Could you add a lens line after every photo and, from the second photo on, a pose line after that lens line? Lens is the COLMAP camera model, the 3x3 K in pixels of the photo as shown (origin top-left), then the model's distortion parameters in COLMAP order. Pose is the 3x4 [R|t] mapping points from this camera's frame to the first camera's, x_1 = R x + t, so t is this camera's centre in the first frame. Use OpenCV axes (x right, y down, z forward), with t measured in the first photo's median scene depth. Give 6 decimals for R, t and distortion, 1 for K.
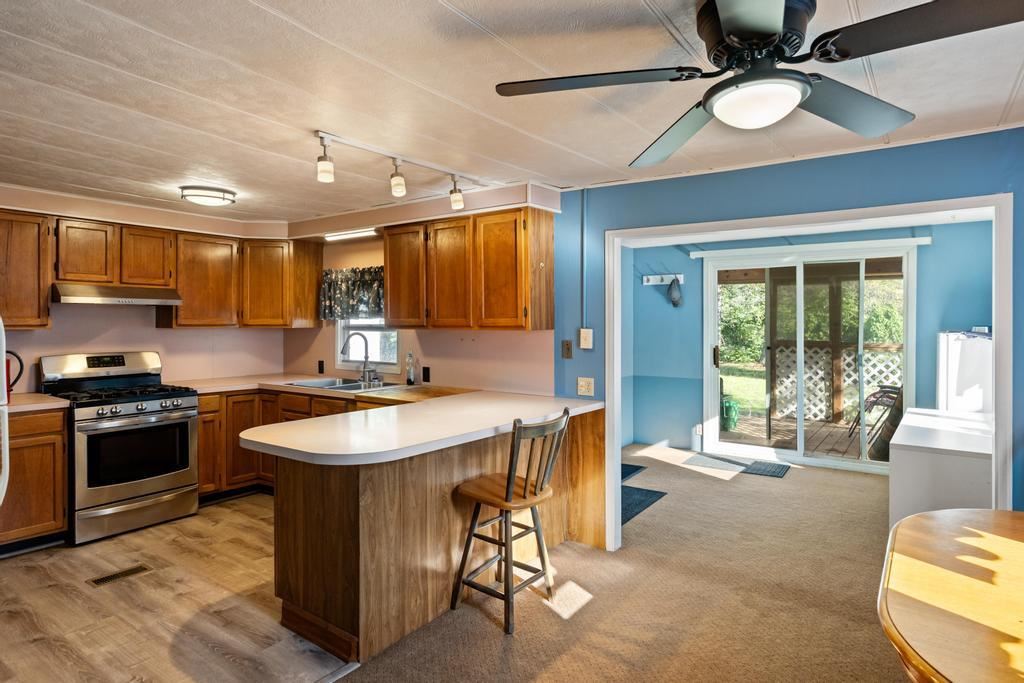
lens RADIAL K [[582.1, 0, 519.9], [0, 582.1, 327.9], [0, 0, 1]] dist [0.018305, 0.000487]
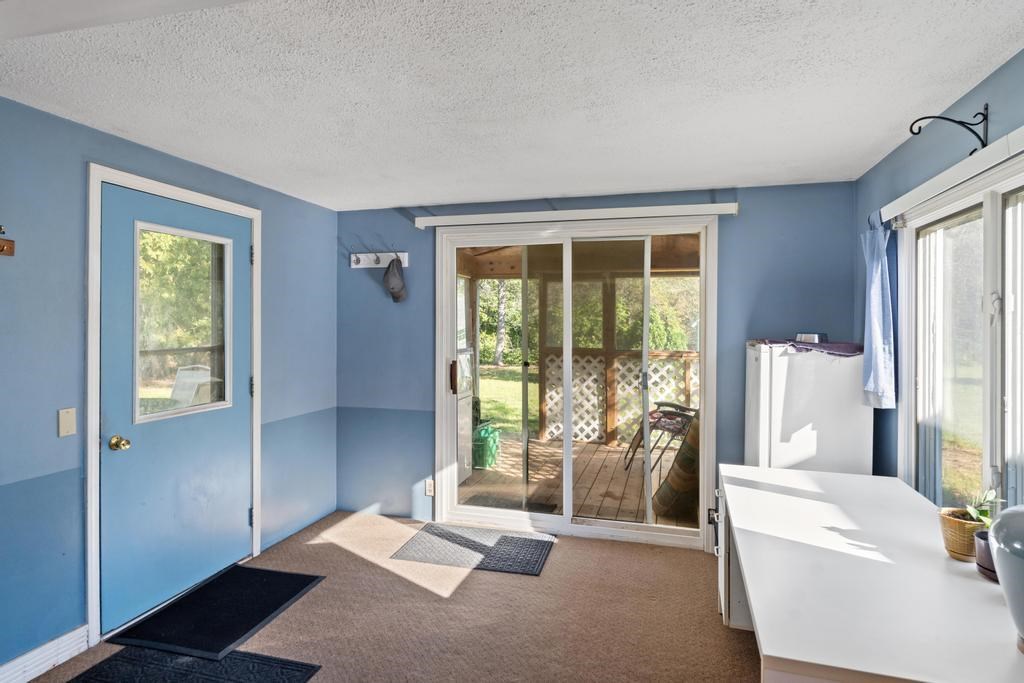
lens RADIAL K [[549.5, 0, 514.2], [0, 549.5, 331.4], [0, 0, 1]] dist [0.000523, 0.000007]
pose [[0.945362, 0.000418, 0.326023, 0.185957], [-0.001120, 0.999997, 0.001968, -0.004071], [-0.326021, -0.002225, 0.945360, 0.363179]]
